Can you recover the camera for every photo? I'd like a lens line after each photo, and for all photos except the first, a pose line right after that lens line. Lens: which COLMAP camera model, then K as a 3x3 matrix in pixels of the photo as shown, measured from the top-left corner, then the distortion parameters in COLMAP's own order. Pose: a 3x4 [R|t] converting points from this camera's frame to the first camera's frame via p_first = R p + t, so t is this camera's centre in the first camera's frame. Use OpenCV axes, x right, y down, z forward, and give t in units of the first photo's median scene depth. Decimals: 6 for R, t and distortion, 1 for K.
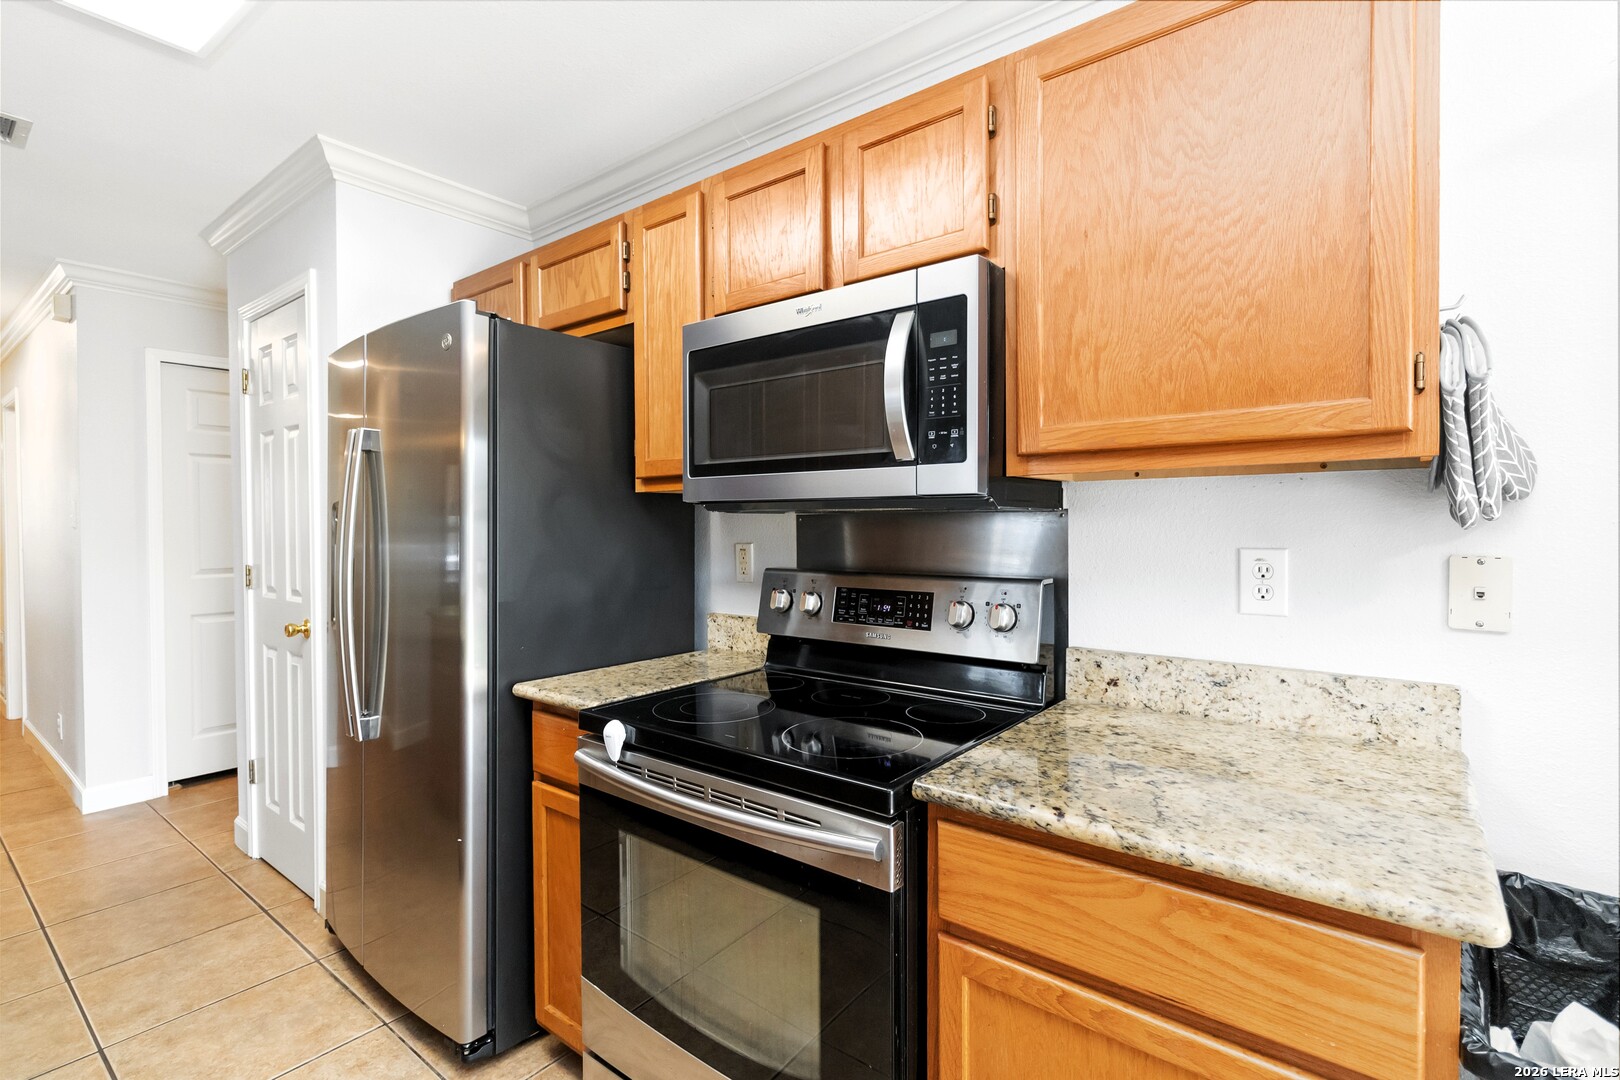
lens RADIAL K [[755.5, 0, 825.3], [0, 755.5, 533.8], [0, 0, 1]] dist [-0.001917, 0.000164]
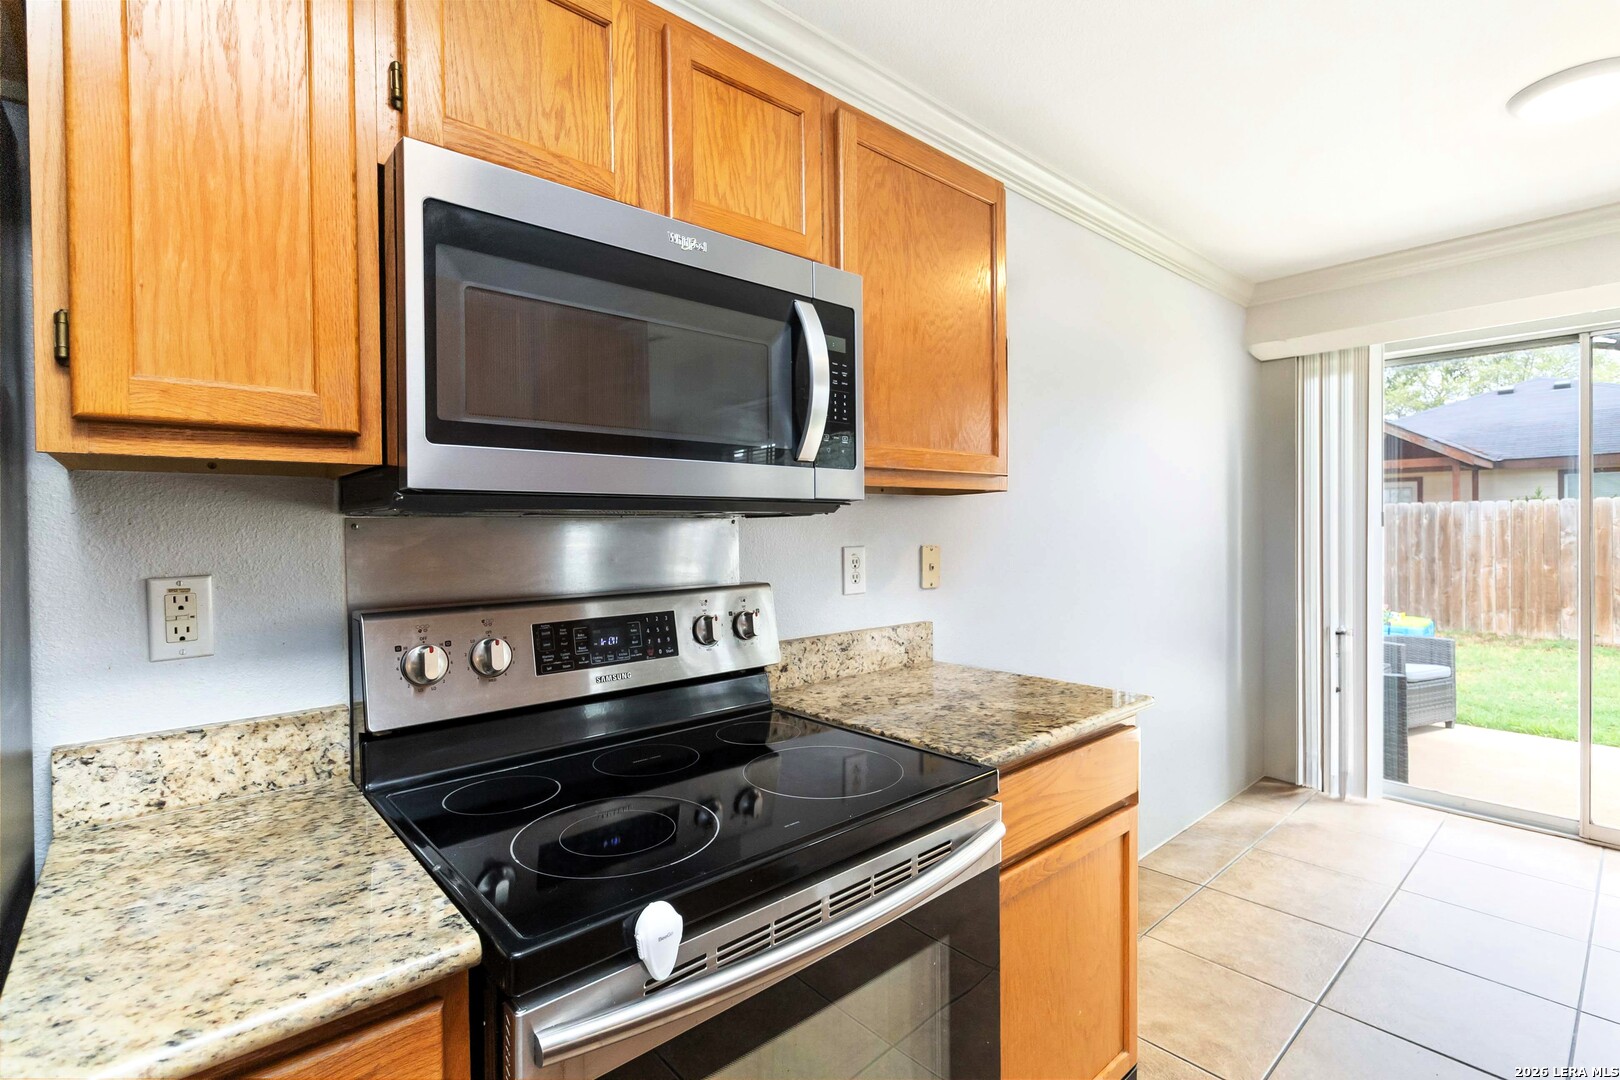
lens RADIAL K [[755.5, 0, 825.3], [0, 755.5, 533.8], [0, 0, 1]] dist [-0.001917, 0.000164]
pose [[0.168944, -0.007442, 0.985598, -0.776849], [0.025121, 0.999679, 0.003243, -0.009232], [-0.985305, 0.024211, 0.169077, 0.788920]]
